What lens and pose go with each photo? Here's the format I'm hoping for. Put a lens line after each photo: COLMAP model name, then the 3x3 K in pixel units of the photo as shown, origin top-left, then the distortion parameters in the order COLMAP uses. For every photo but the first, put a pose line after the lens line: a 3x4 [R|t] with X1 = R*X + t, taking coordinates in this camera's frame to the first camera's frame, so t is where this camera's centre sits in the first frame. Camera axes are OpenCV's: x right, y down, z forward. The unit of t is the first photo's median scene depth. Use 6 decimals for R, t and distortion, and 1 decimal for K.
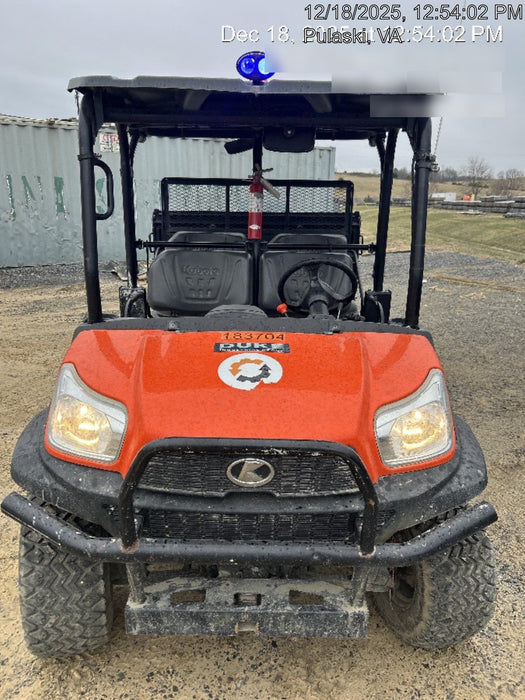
lens RADIAL K [[527.1, 0, 265.0], [0, 527.1, 350.7], [0, 0, 1]] dist [0.024315, -0.019021]
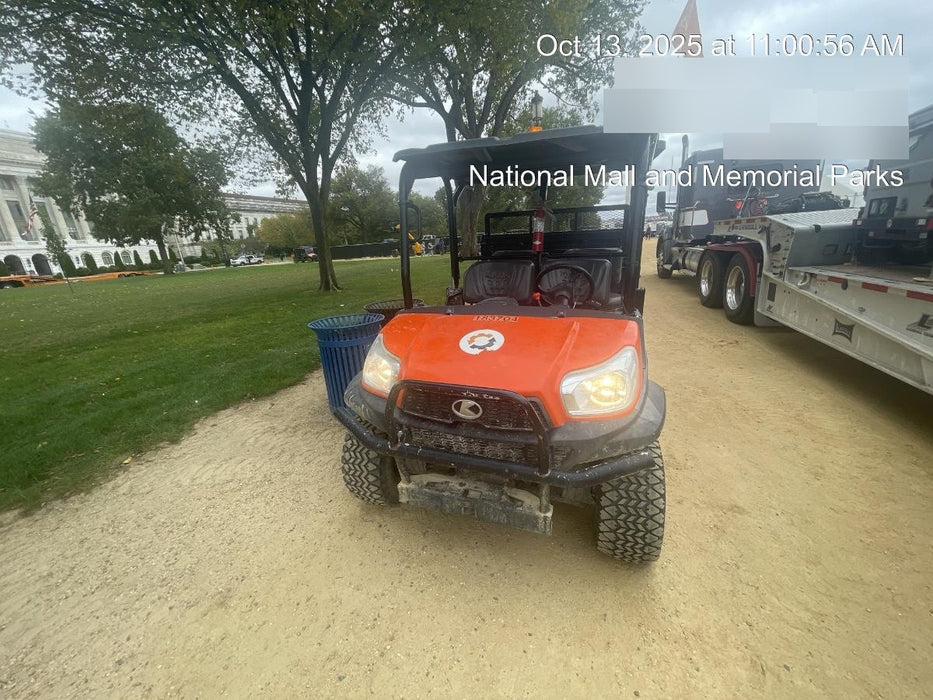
lens RADIAL K [[374.5, 0, 487.9], [0, 374.5, 346.9], [0, 0, 1]] dist [-0.002489, 0.000555]
pose [[0.951369, 0.039741, -0.305481, 0.296182], [-0.029817, 0.998867, 0.037085, 0.013284], [0.306609, -0.026173, 0.951476, 0.020678]]
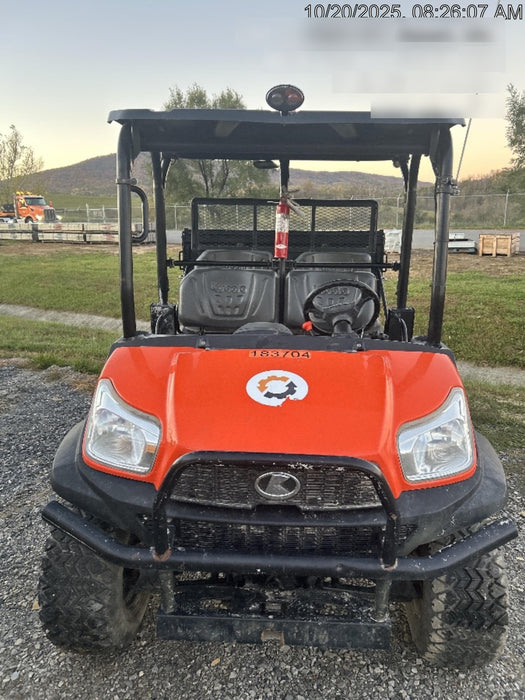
lens RADIAL K [[527.1, 0, 269.1], [0, 527.1, 348.0], [0, 0, 1]] dist [0.024315, -0.019021]
pose [[0.999233, 0.005668, -0.038743, -0.003321], [-0.006793, 0.999557, -0.028981, -0.009695], [0.038562, 0.029222, 0.998829, -0.045217]]
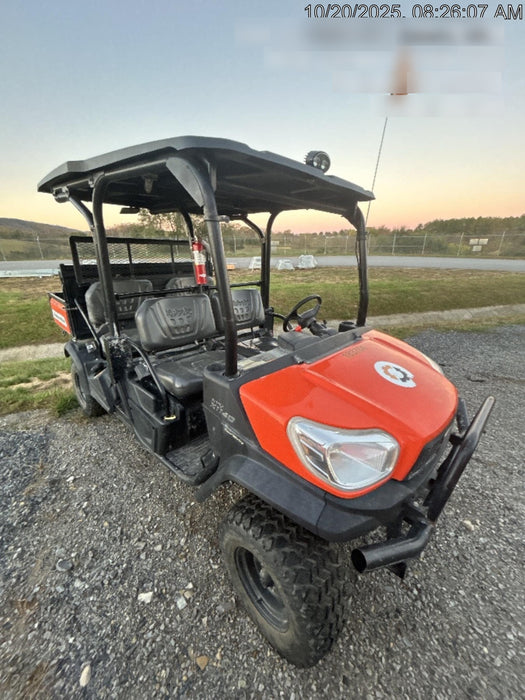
lens RADIAL K [[280.9, 0, 262.8], [0, 280.9, 348.5], [0, 0, 1]] dist [-0.002489, 0.000555]
pose [[0.700938, -0.237936, 0.672363, -0.811710], [0.194314, 0.970759, 0.140960, -0.218730], [-0.686242, 0.031845, 0.726676, 0.649722]]
